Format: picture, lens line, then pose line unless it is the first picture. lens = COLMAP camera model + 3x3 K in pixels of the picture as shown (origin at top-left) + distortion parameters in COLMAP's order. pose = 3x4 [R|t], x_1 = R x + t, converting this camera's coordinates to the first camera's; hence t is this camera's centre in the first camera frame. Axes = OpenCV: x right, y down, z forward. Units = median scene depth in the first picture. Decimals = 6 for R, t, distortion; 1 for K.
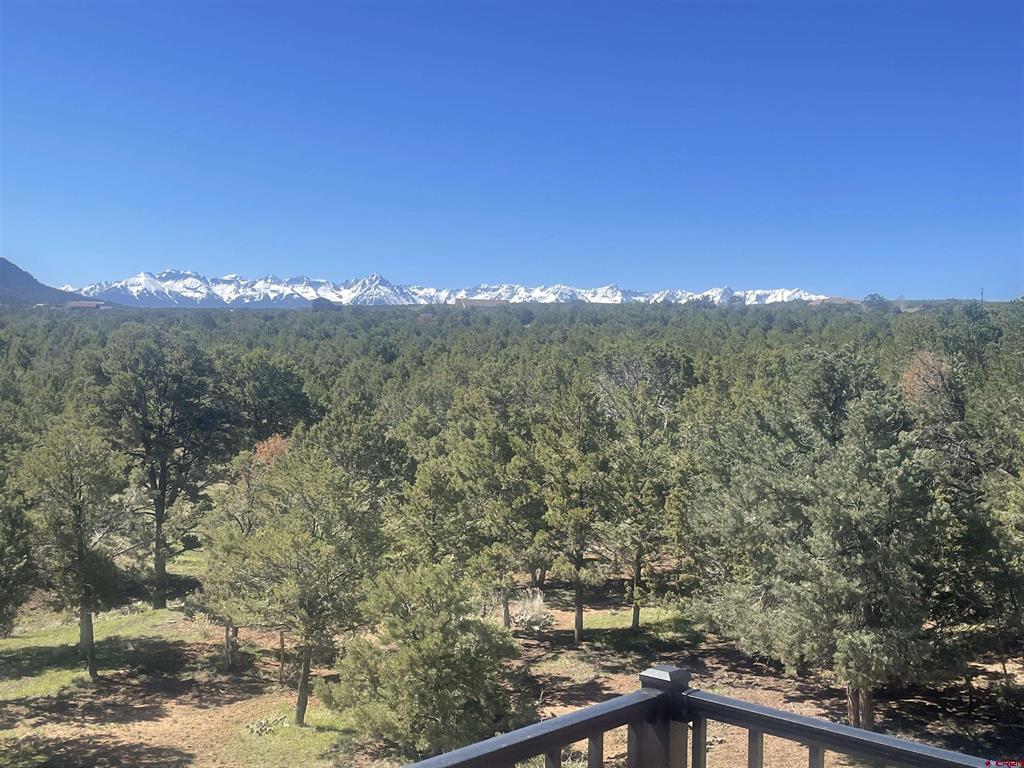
lens RADIAL K [[1248.5, 0, 511.1], [0, 1248.5, 385.5], [0, 0, 1]] dist [0.063081, 0.000000]
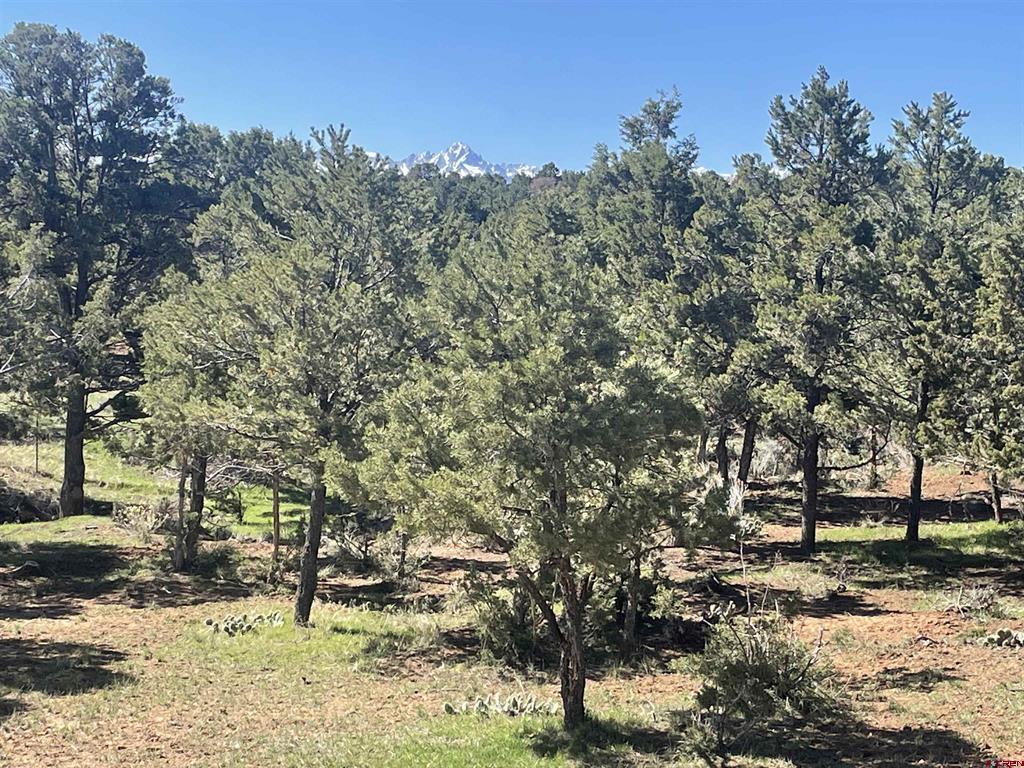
lens RADIAL K [[2110.6, 0, 510.9], [0, 2110.6, 381.9], [0, 0, 1]] dist [0.101262, 0.000000]
pose [[0.996341, 0.026548, -0.081243, -0.002599], [-0.024903, 0.999465, 0.021195, 0.113403], [0.081763, -0.019095, 0.996469, 0.062869]]
